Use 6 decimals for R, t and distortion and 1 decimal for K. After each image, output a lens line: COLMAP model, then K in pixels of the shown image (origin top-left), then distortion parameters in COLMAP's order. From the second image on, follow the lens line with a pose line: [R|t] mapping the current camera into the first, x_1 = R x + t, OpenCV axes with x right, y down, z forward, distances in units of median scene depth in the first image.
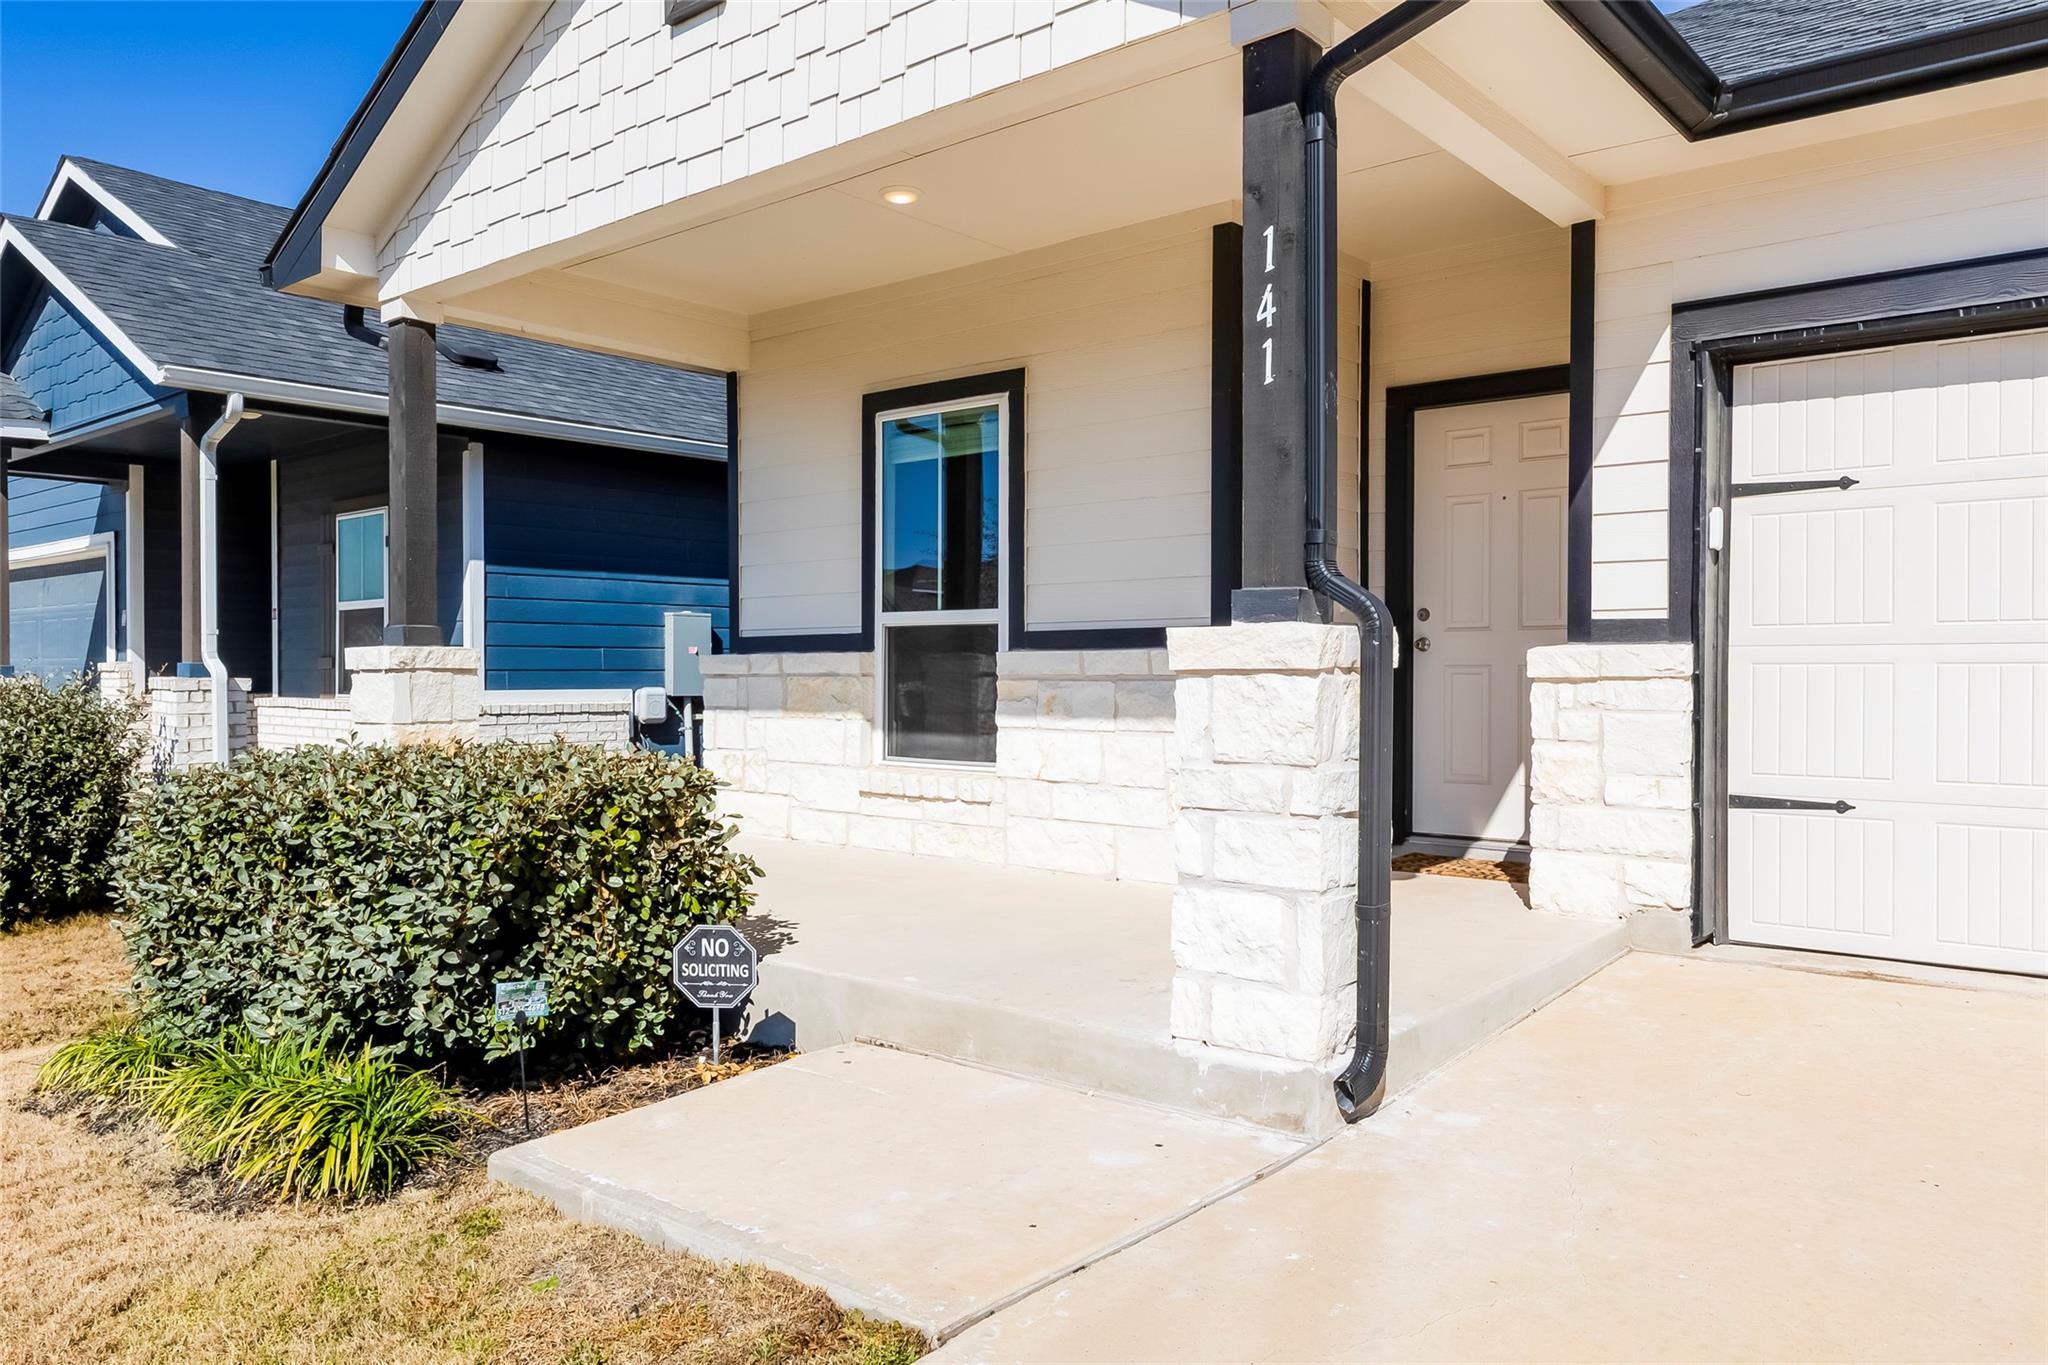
lens RADIAL K [[1460.3, 0, 1024.0], [0, 1460.3, 682.5], [0, 0, 1]] dist [-0.002650, -0.001212]
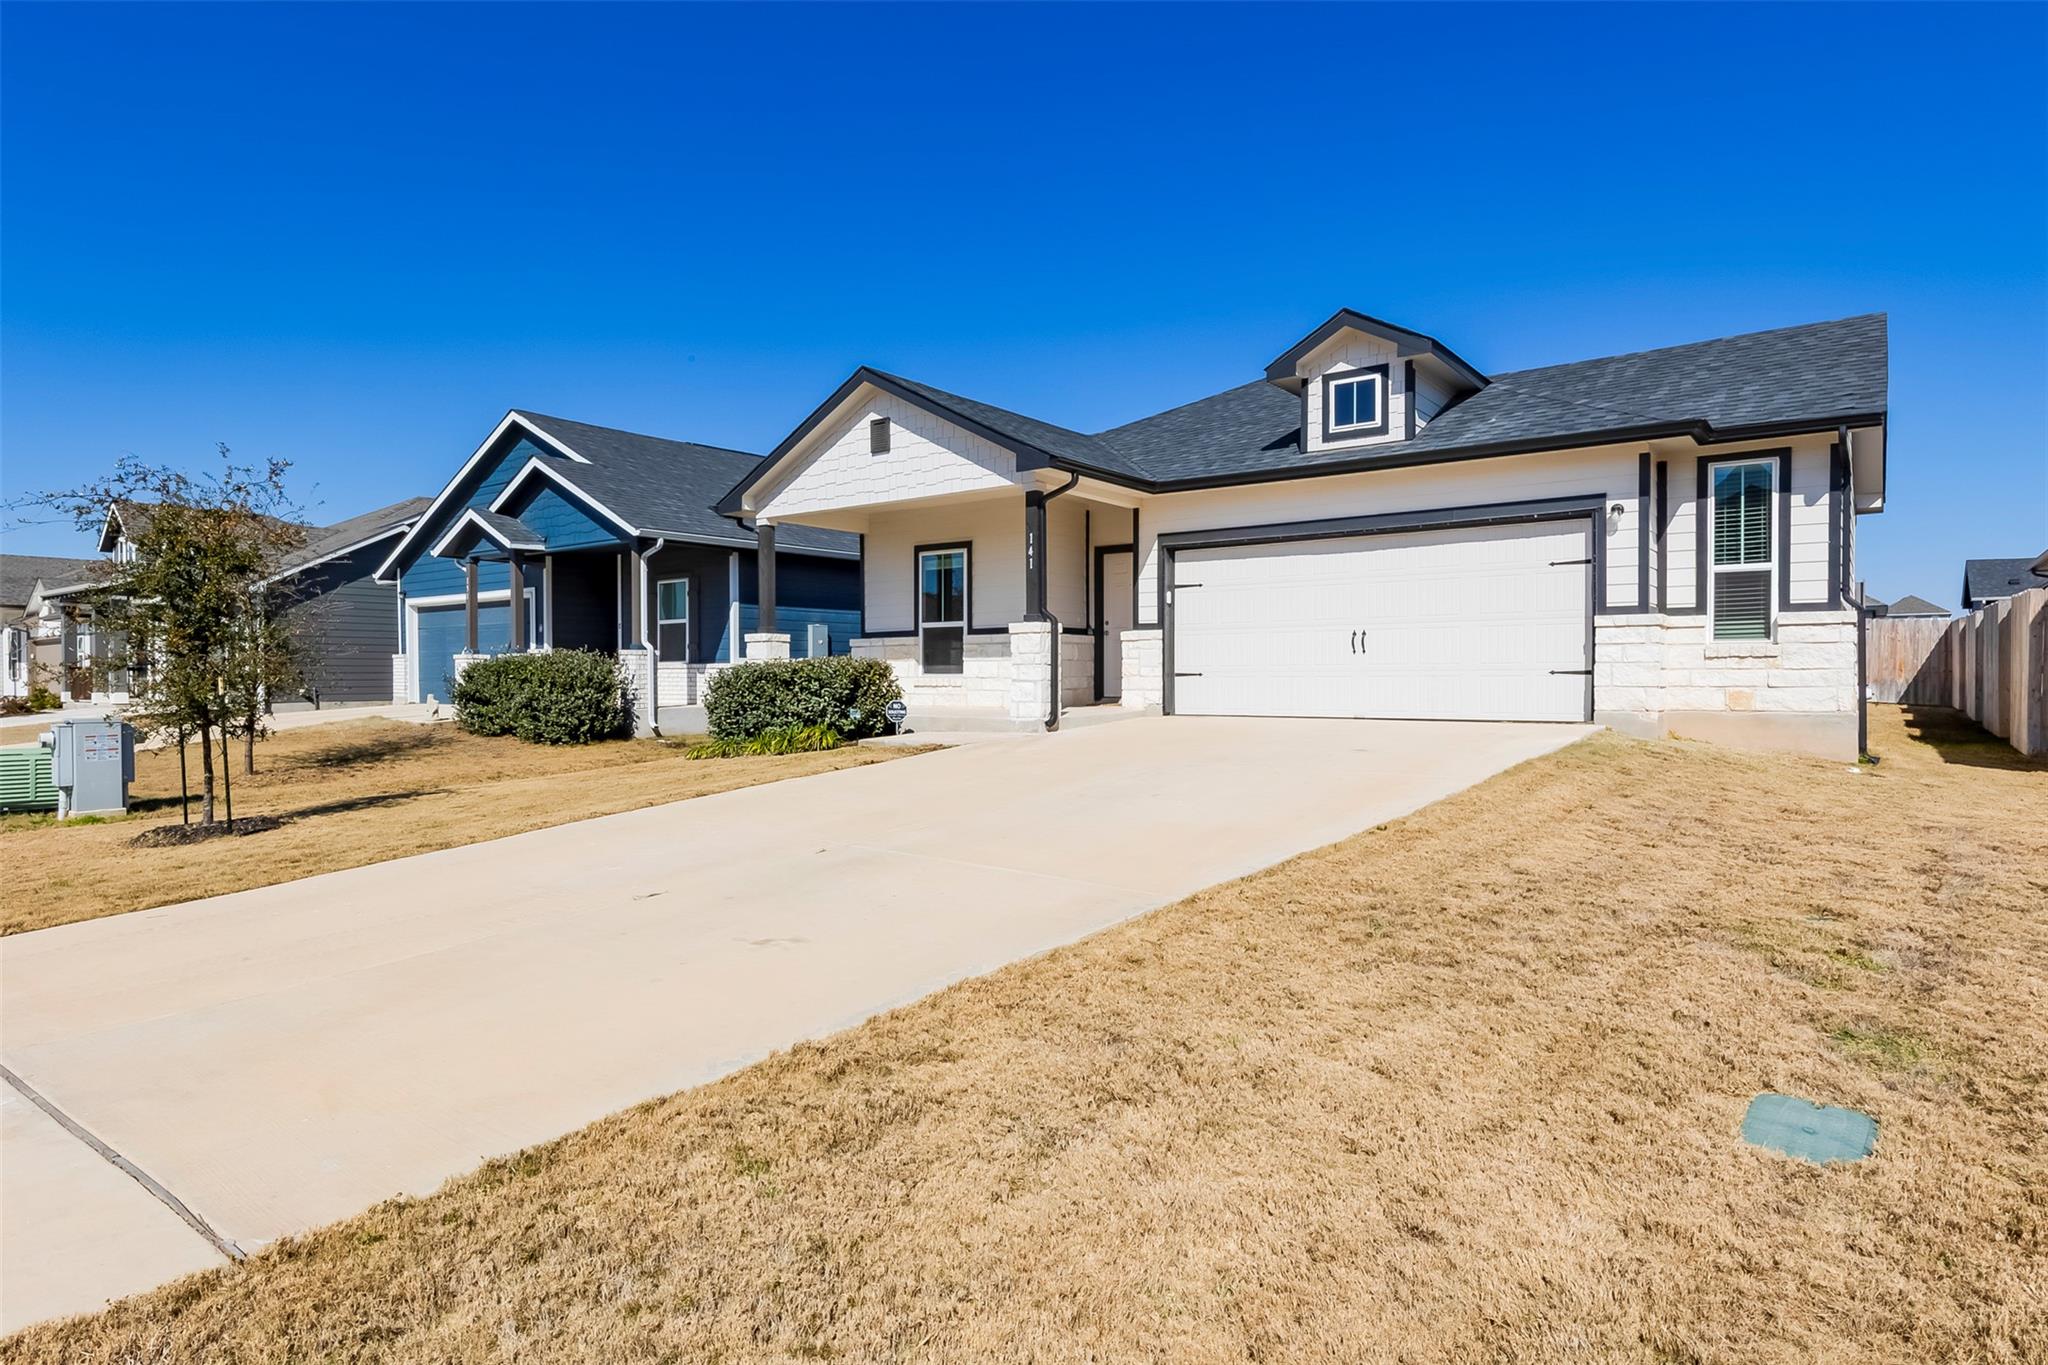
lens RADIAL K [[1161.1, 0, 1024.0], [0, 1161.1, 682.5], [0, 0, 1]] dist [0.000442, -0.000175]
pose [[0.998270, -0.004084, 0.058660, -0.034806], [0.004390, 0.999977, -0.005085, 0.088515], [-0.058638, 0.005334, 0.998265, -1.393679]]
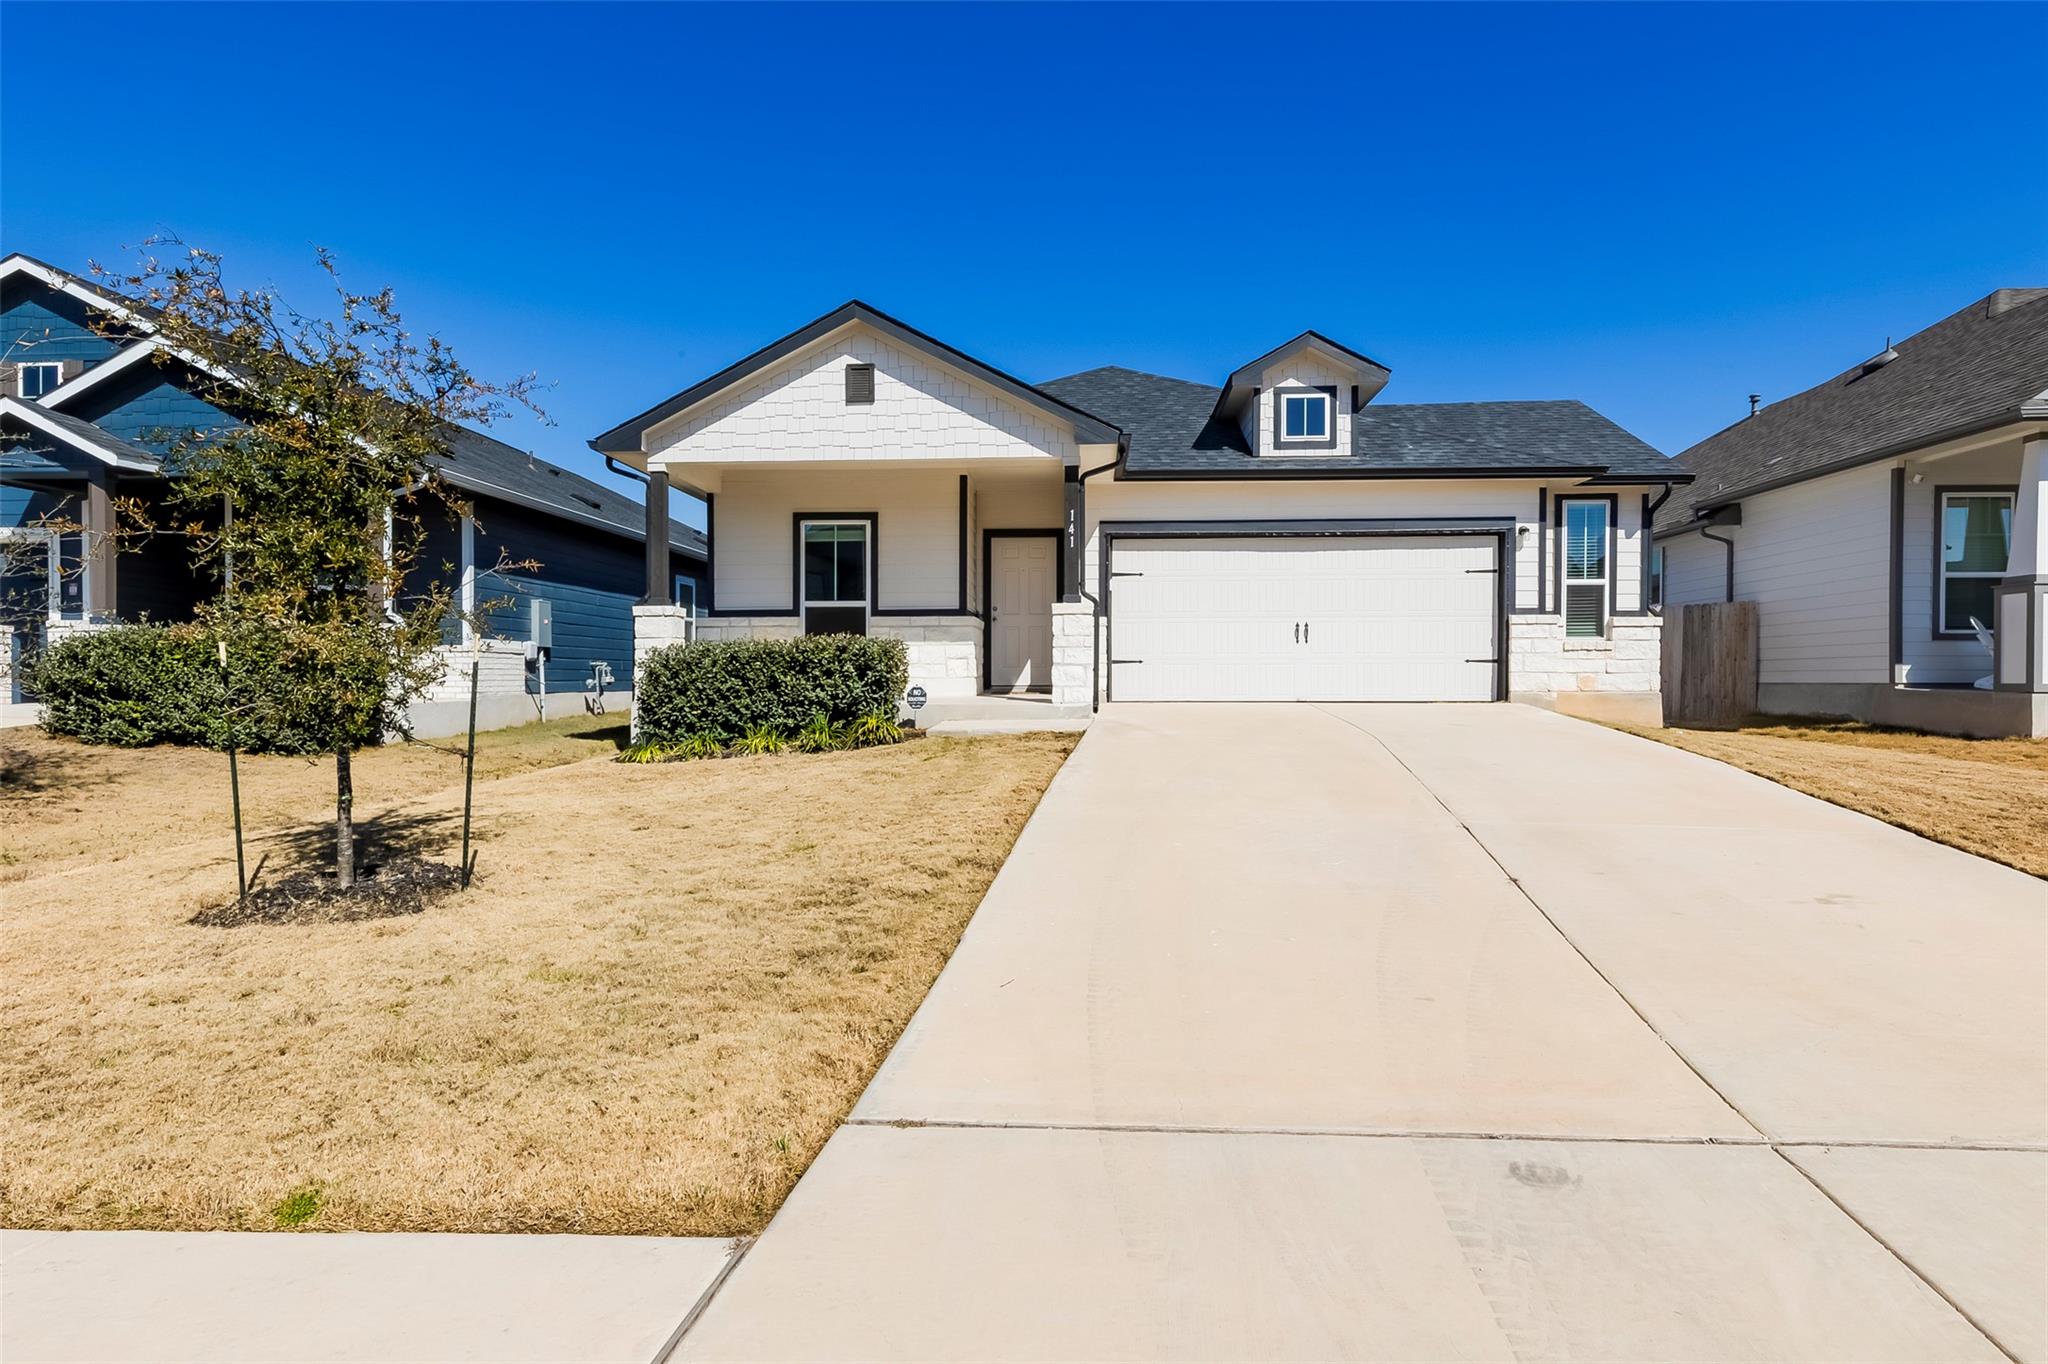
lens RADIAL K [[1161.1, 0, 1024.0], [0, 1161.1, 682.0], [0, 0, 1]] dist [0.000442, -0.000175]
pose [[0.797558, -0.002329, 0.603237, -1.090710], [0.006371, 0.999969, -0.004563, 0.111318], [-0.603208, 0.007483, 0.797549, -0.883399]]
